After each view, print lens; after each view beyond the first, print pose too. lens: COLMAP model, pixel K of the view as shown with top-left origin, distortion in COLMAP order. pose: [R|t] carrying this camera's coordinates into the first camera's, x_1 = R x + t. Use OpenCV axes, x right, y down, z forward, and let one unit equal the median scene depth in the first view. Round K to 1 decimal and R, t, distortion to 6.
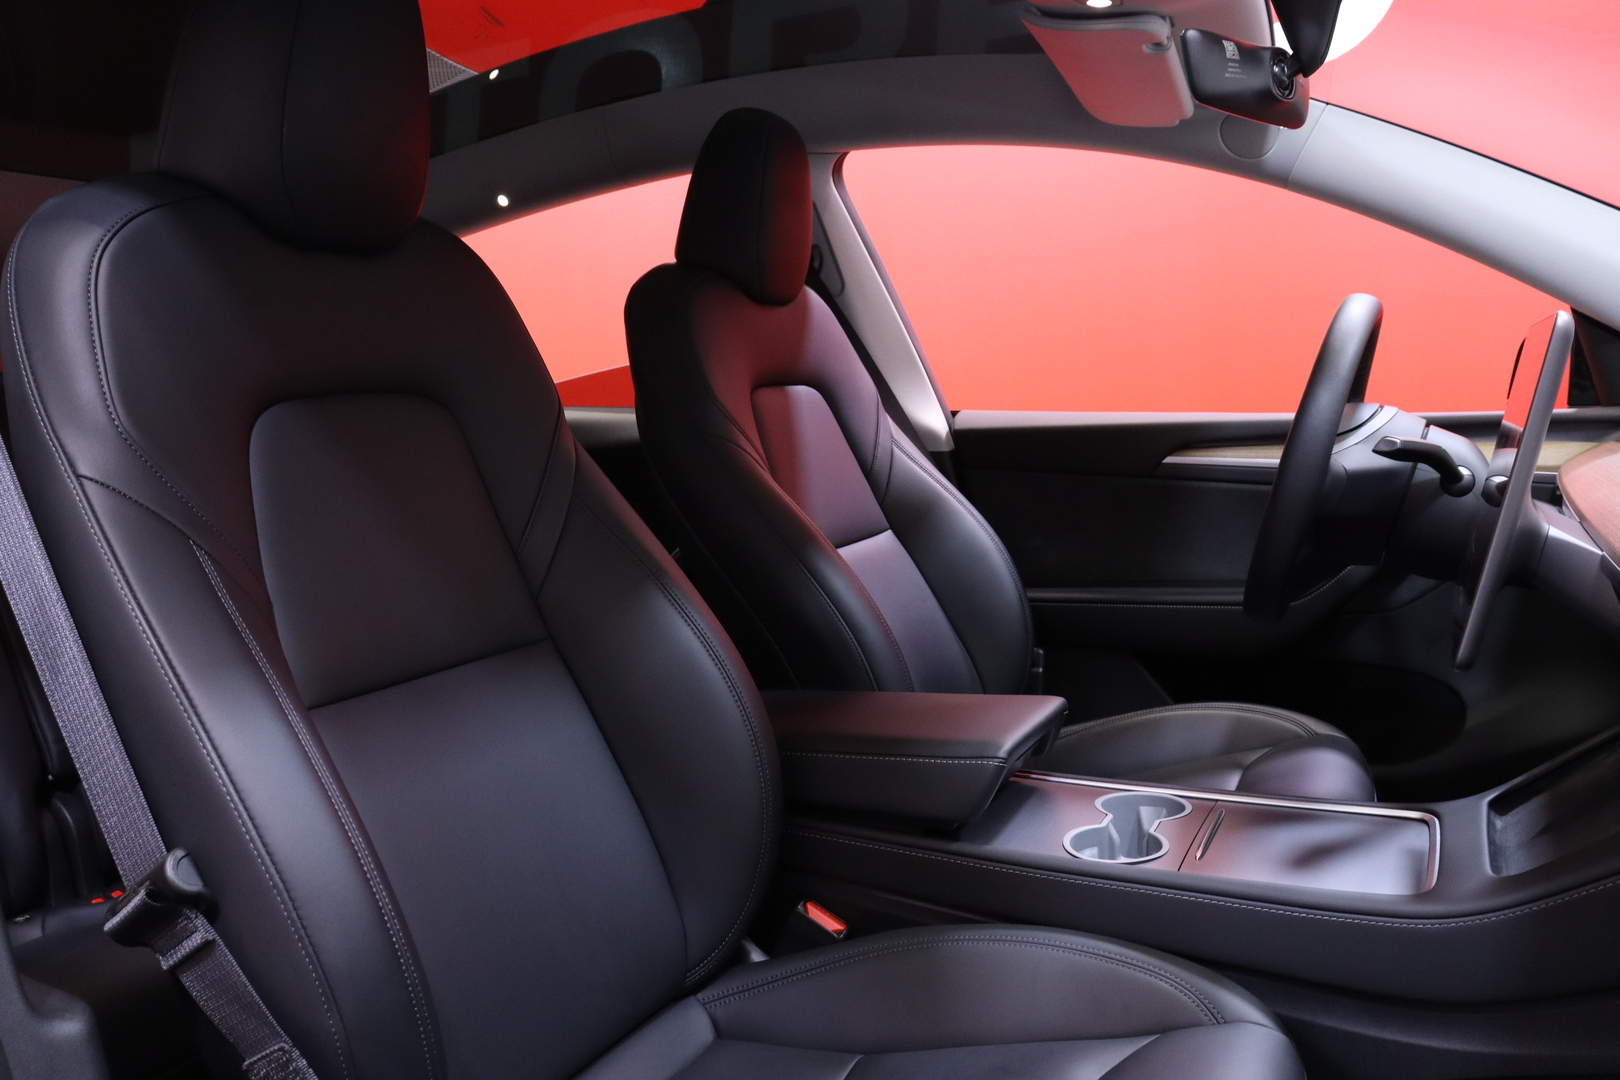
lens RADIAL K [[1420.6, 0, 810.0], [0, 1420.6, 540.0], [0, 0, 1]] dist [-0.028506, 0.013963]
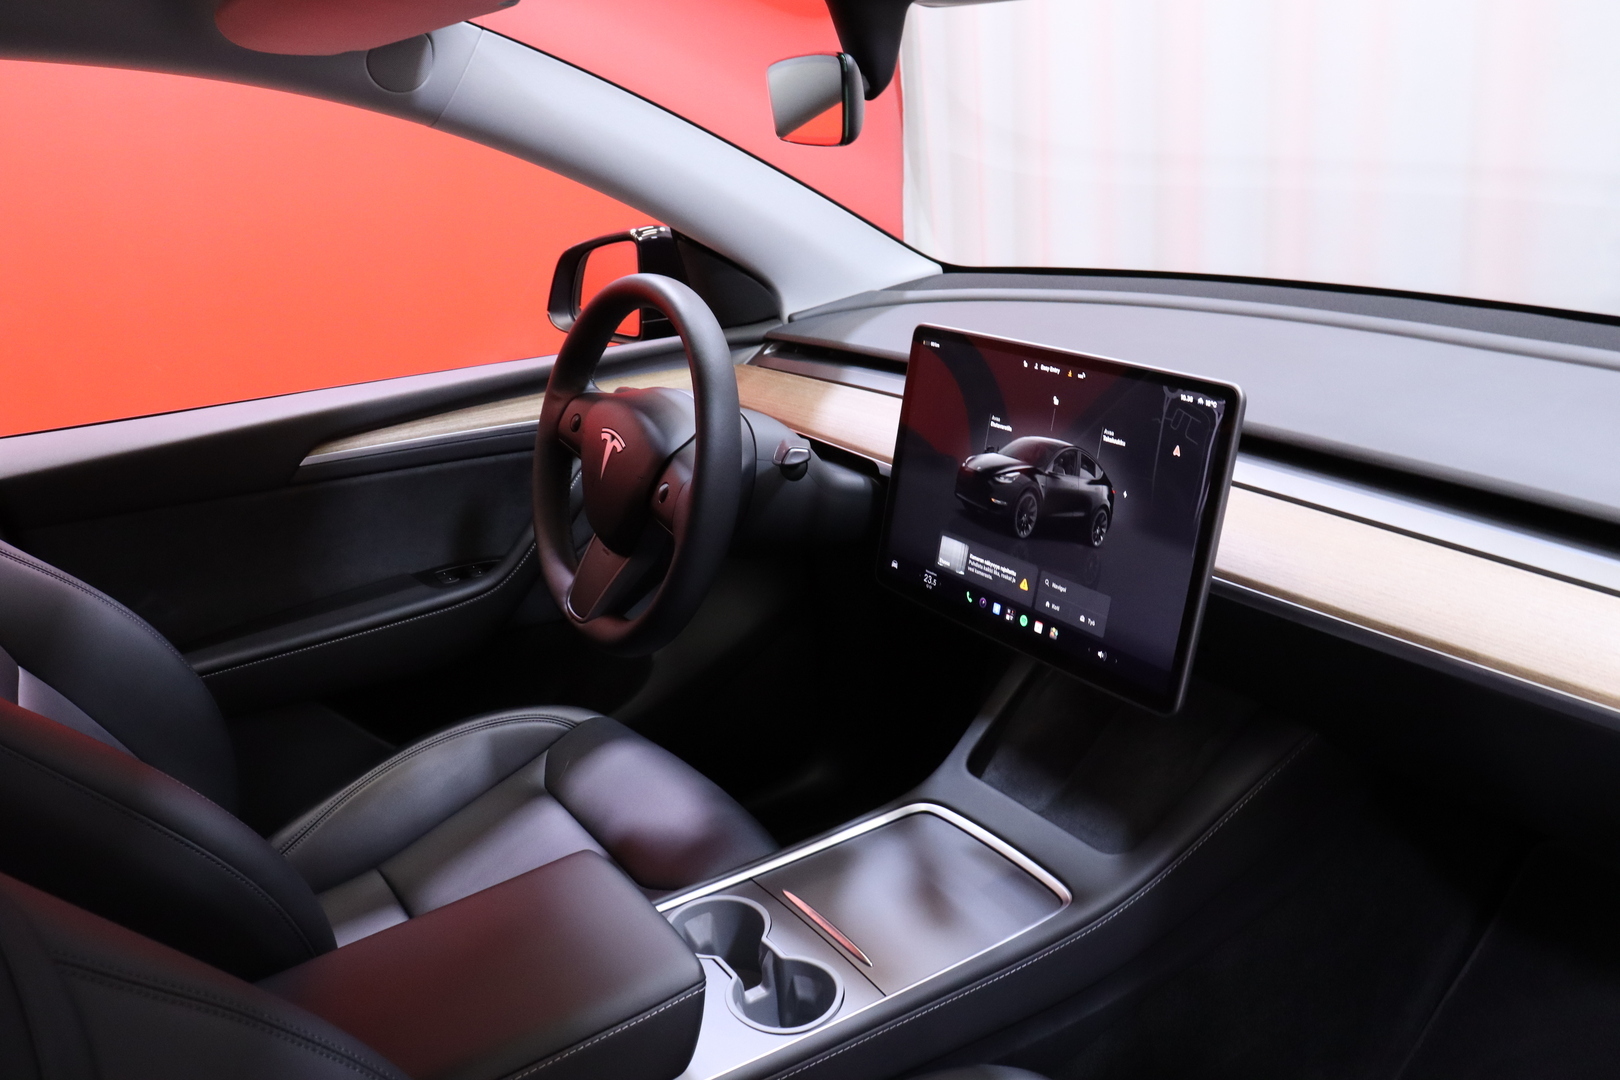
lens RADIAL K [[1420.6, 0, 810.0], [0, 1420.6, 540.0], [0, 0, 1]] dist [-0.028506, 0.013963]
pose [[0.521342, -0.286357, 0.803867, -0.279741], [0.141631, 0.957987, 0.249404, -0.190051], [-0.841513, -0.016172, 0.539995, 0.362944]]
